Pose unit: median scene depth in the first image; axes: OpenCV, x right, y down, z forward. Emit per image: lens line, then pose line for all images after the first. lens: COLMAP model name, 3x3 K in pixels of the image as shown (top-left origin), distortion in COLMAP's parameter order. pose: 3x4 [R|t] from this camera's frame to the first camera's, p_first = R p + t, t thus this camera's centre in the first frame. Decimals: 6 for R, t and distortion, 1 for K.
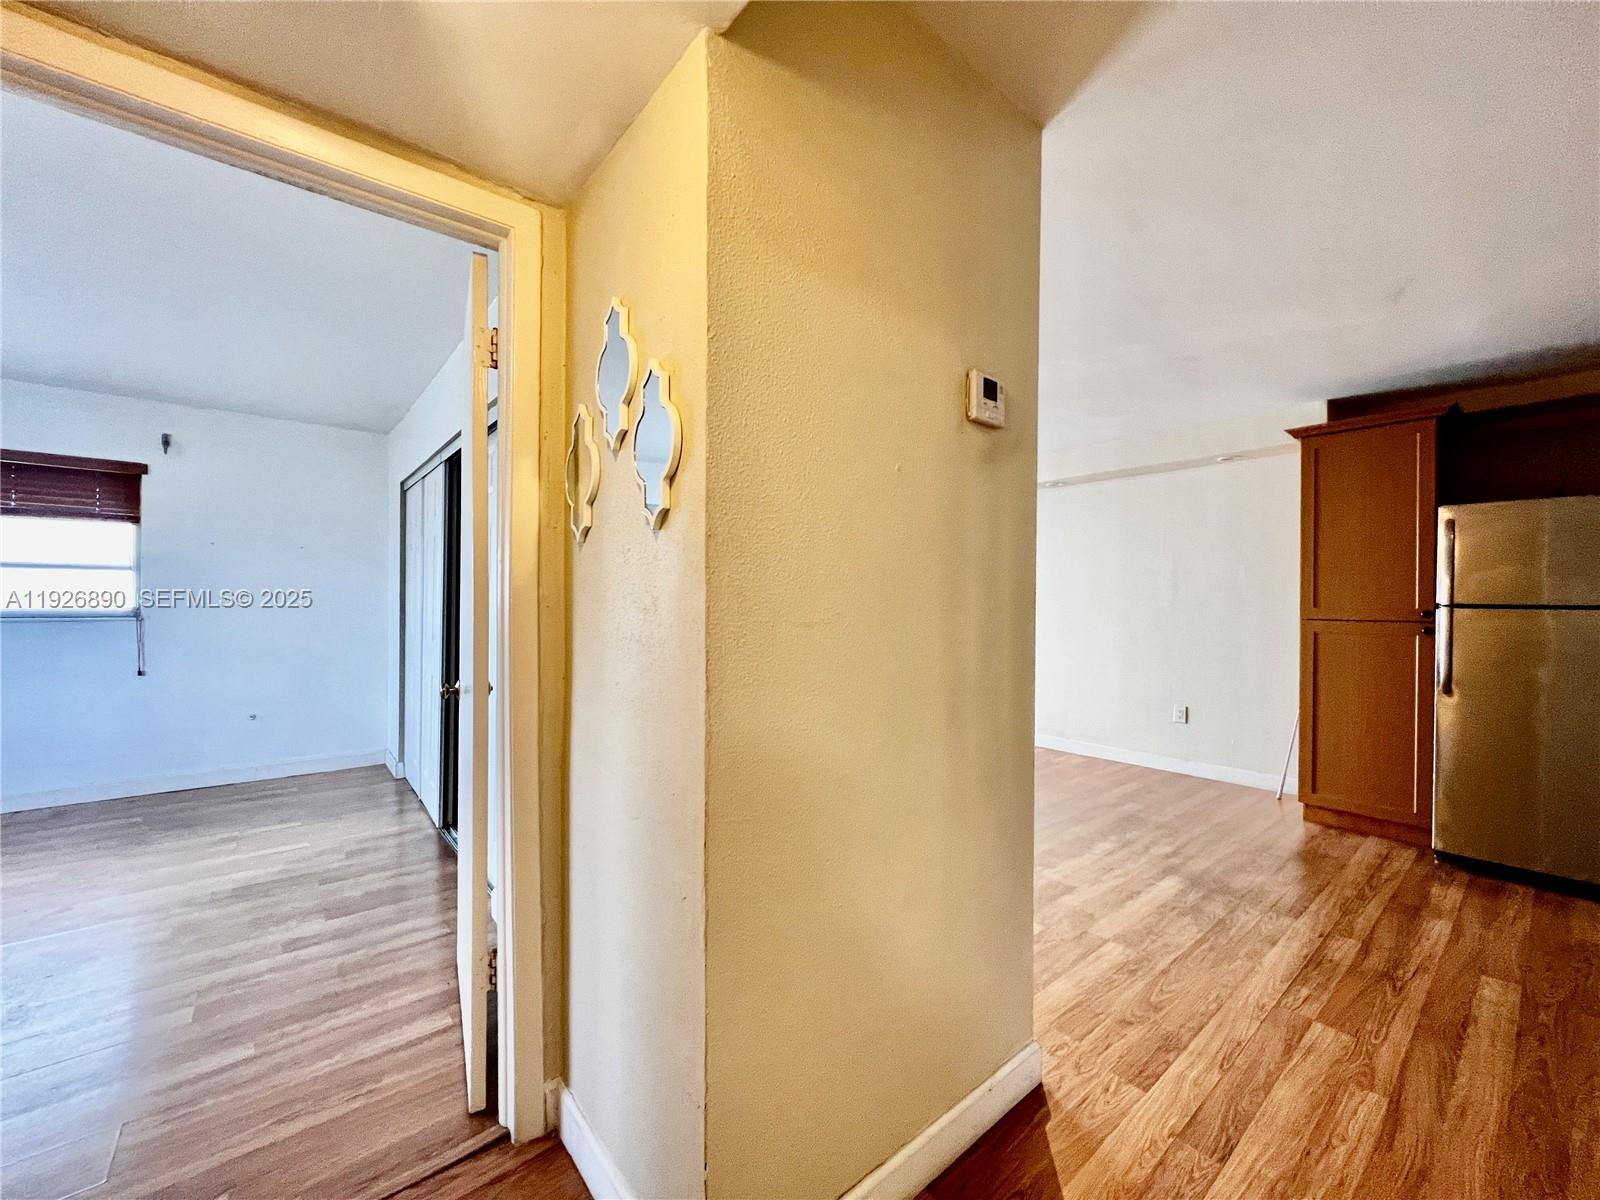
lens RADIAL K [[640.1, 0, 805.0], [0, 640.1, 601.1], [0, 0, 1]] dist [0.003098, -0.000231]
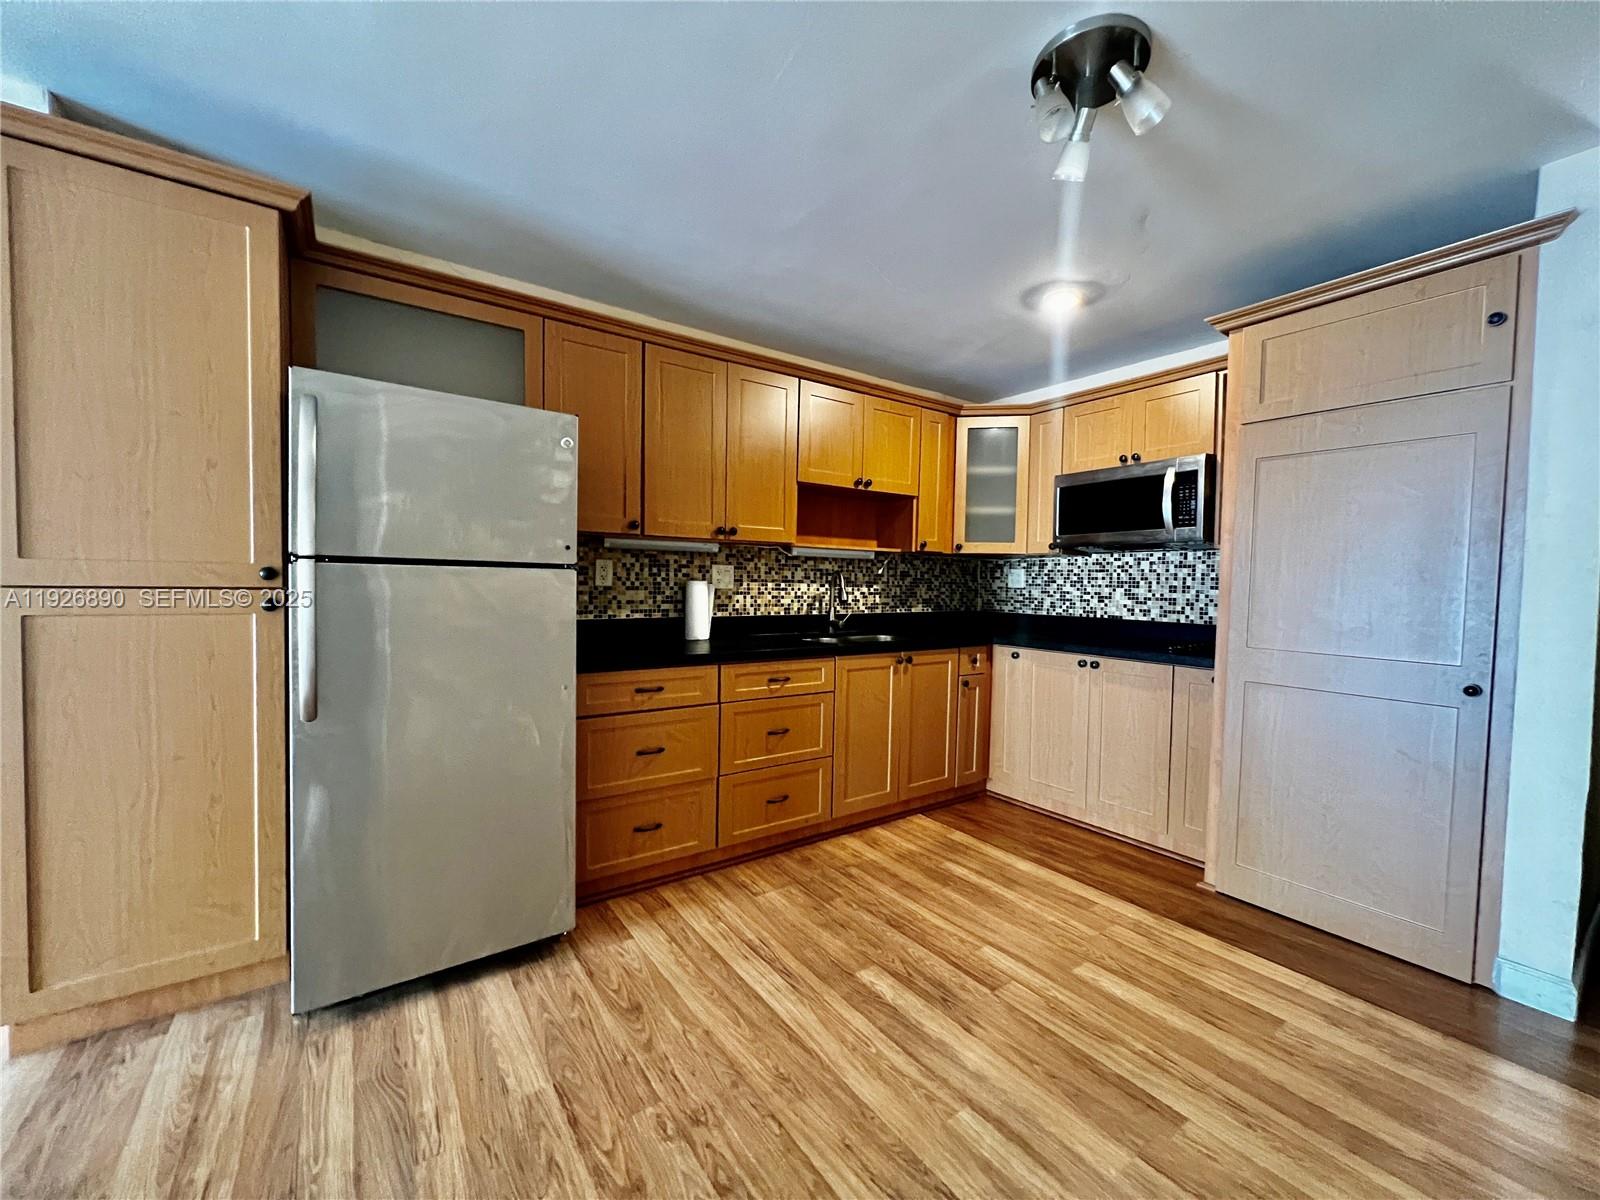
lens RADIAL K [[640.1, 0, 797.2], [0, 640.1, 601.9], [0, 0, 1]] dist [0.003098, -0.000231]
pose [[0.090460, -0.049465, 0.994671, 0.470146], [-0.019522, 0.998486, 0.051430, 0.008135], [-0.995709, -0.024070, 0.089357, 0.509232]]
